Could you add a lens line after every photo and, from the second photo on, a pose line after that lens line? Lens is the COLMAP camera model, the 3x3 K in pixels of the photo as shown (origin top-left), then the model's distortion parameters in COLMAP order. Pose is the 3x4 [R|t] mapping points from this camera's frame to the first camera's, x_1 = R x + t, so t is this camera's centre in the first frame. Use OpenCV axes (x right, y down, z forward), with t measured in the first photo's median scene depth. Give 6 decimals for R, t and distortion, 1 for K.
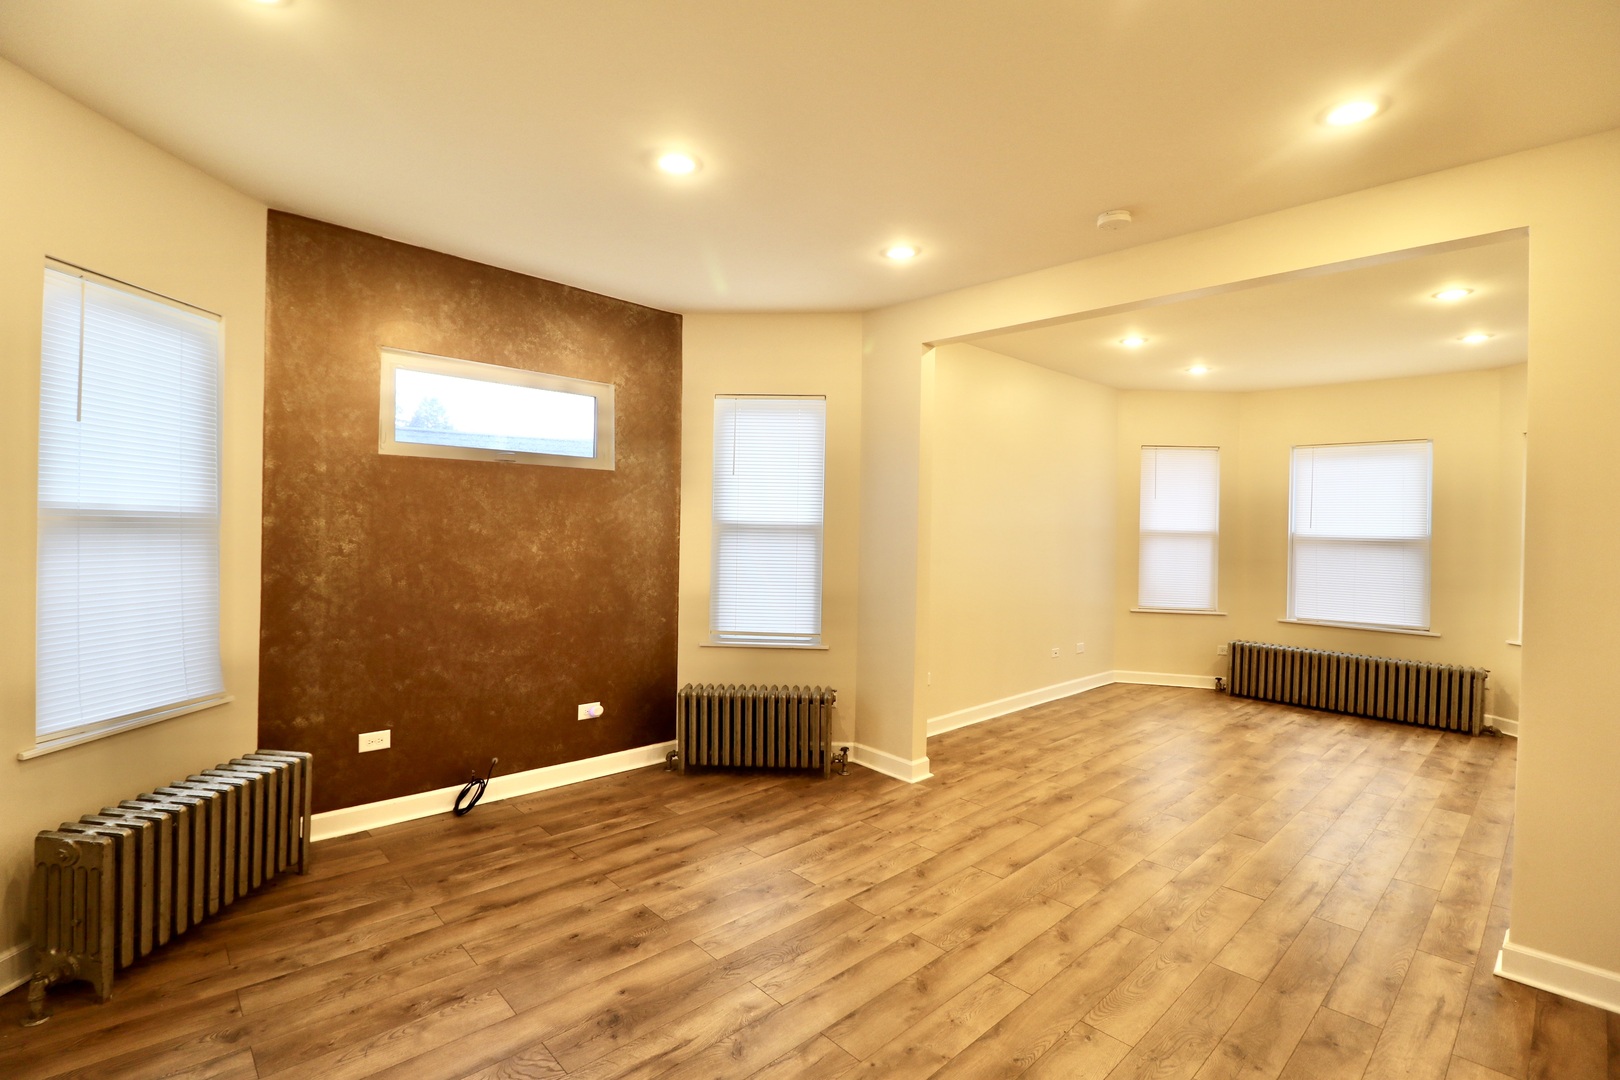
lens RADIAL K [[740.2, 0, 804.0], [0, 740.2, 540.6], [0, 0, 1]] dist [-0.004830, -0.010147]
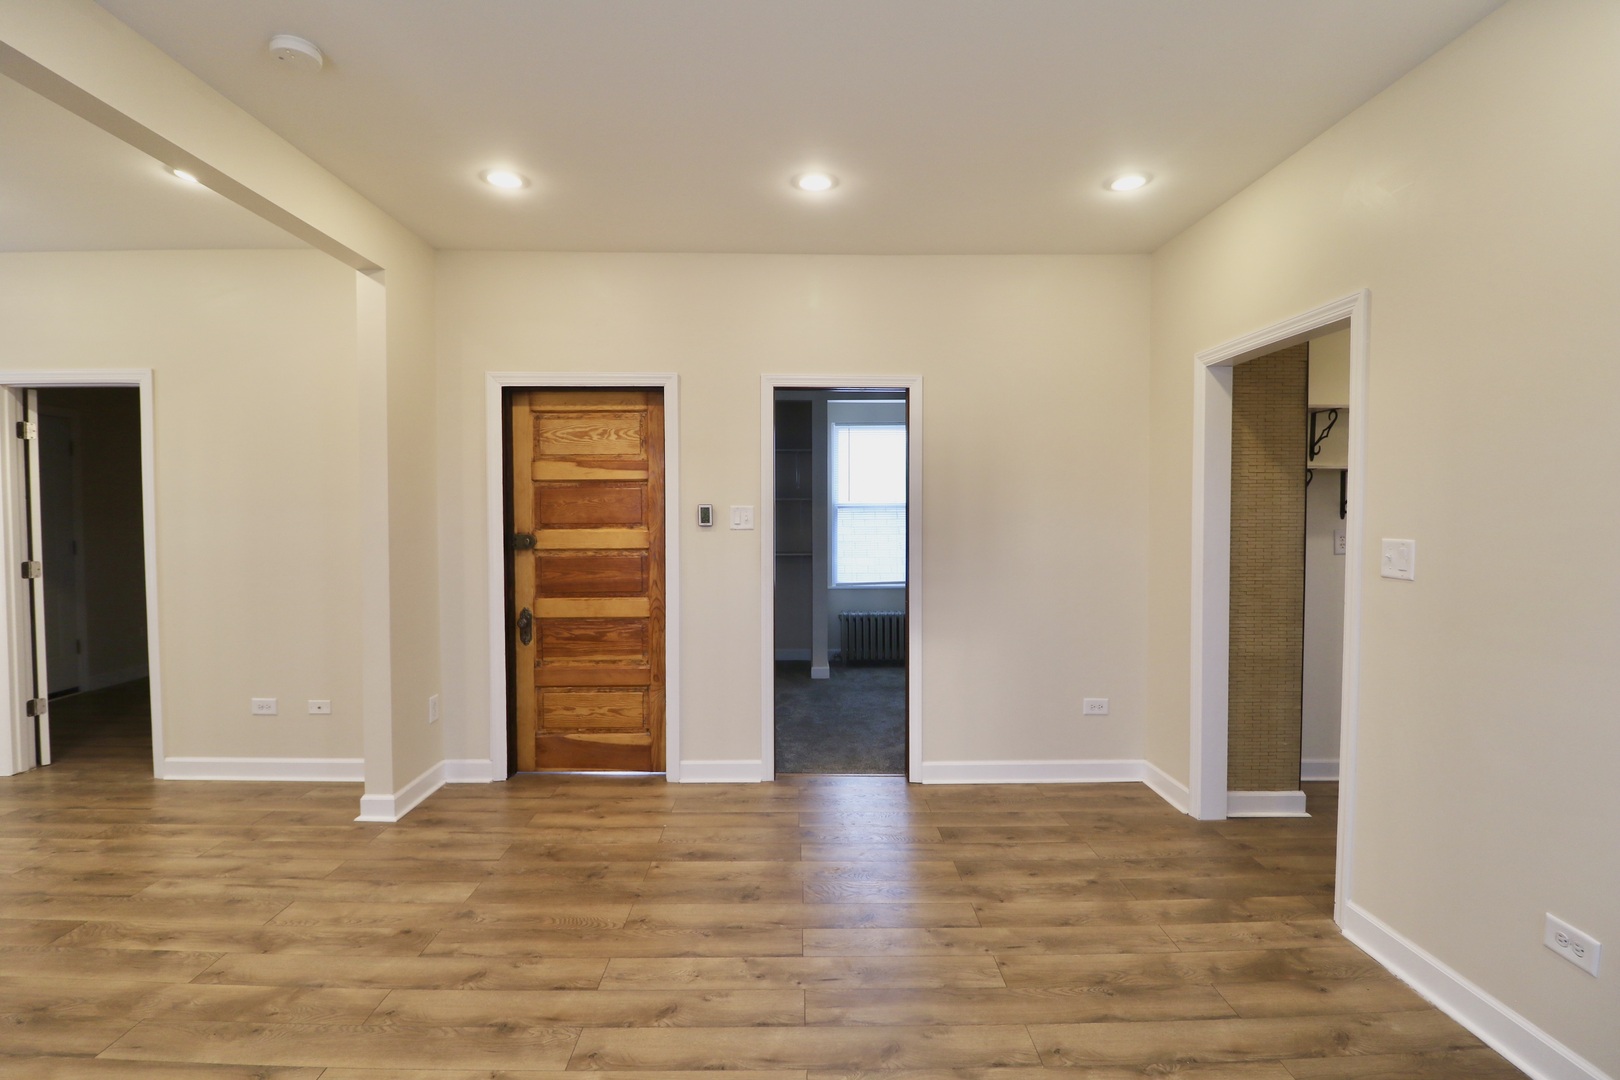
lens RADIAL K [[740.2, 0, 808.6], [0, 740.2, 529.7], [0, 0, 1]] dist [-0.004830, -0.010147]
pose [[-0.743012, -0.040267, 0.668066, -0.324730], [-0.002949, 0.998376, 0.056897, -0.017899], [-0.669271, 0.040306, -0.741924, 0.916342]]
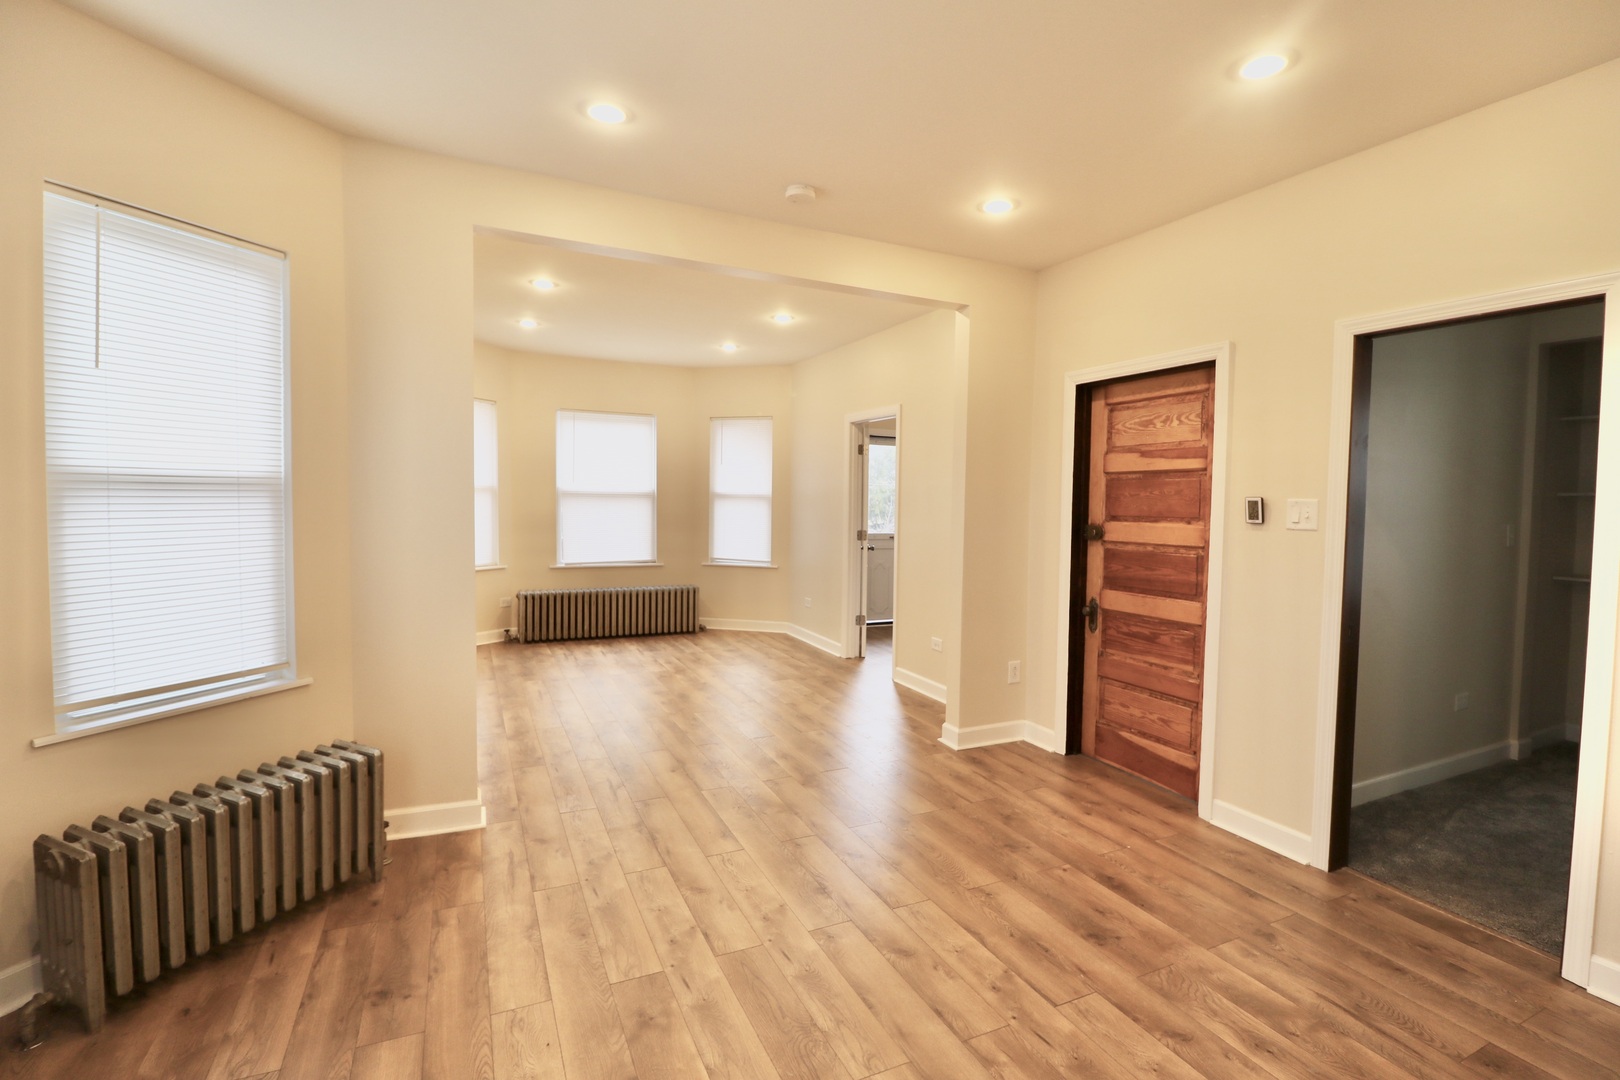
lens RADIAL K [[740.2, 0, 808.2], [0, 740.2, 531.2], [0, 0, 1]] dist [-0.004830, -0.010147]
pose [[0.310481, -0.058899, 0.948753, -0.470162], [0.010494, 0.998230, 0.058536, -0.010141], [-0.950522, -0.008218, 0.310550, 0.491625]]
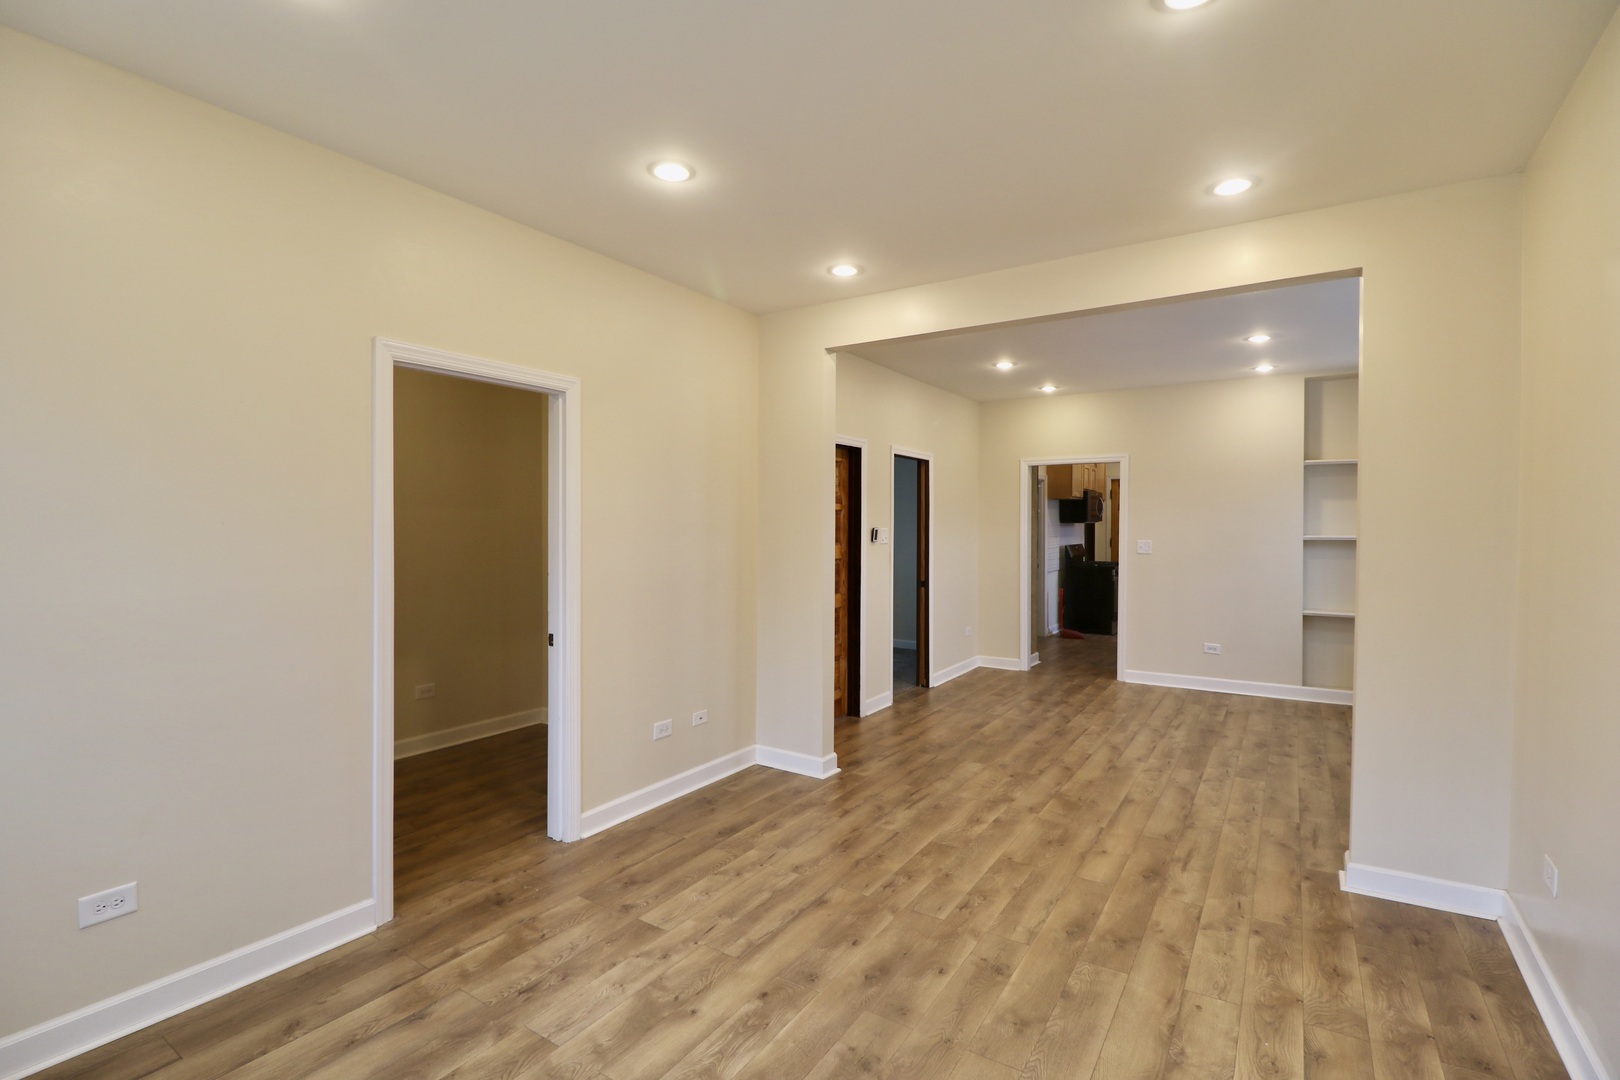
lens RADIAL K [[740.2, 0, 811.7], [0, 740.2, 531.0], [0, 0, 1]] dist [-0.004830, -0.010147]
pose [[-0.970037, -0.023877, -0.241783, 0.911526], [-0.031227, 0.999158, 0.026610, -0.023027], [0.240944, 0.033362, -0.969966, 1.684996]]
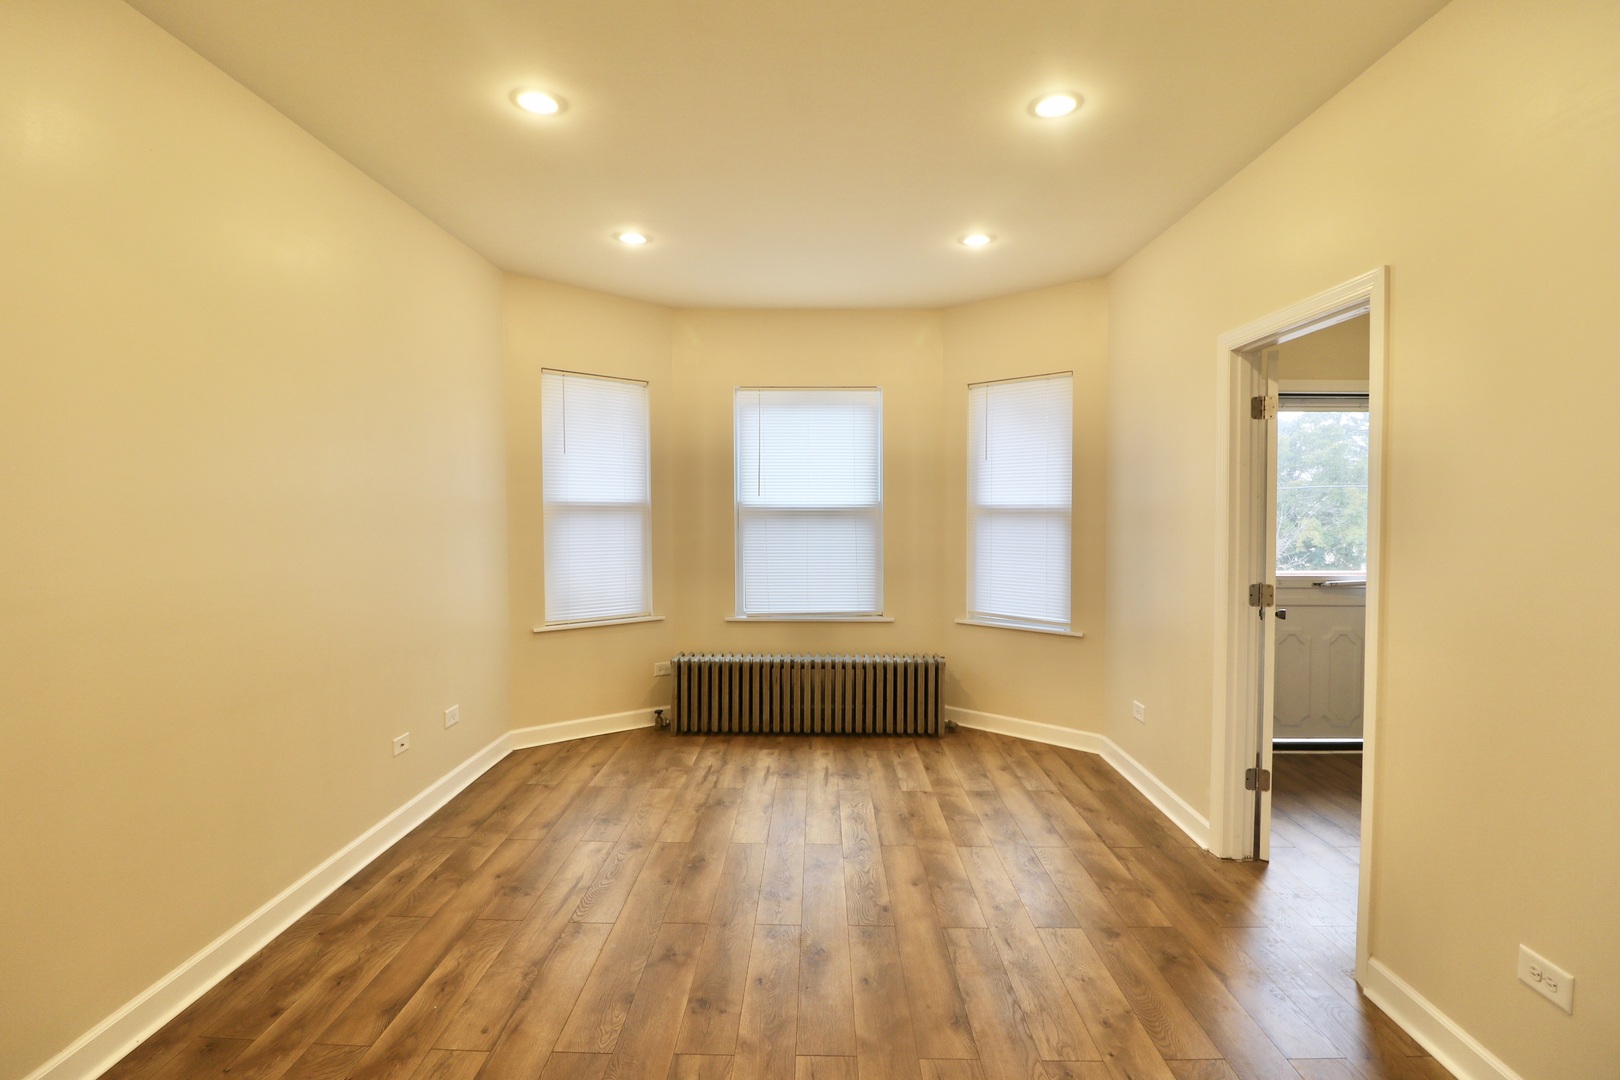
lens RADIAL K [[740.2, 0, 806.2], [0, 740.2, 529.2], [0, 0, 1]] dist [-0.004830, -0.010147]
pose [[0.696651, -0.044664, 0.716018, 0.279655], [0.031318, 0.999002, 0.031845, -0.008146], [-0.716726, 0.000239, 0.697355, 0.700109]]
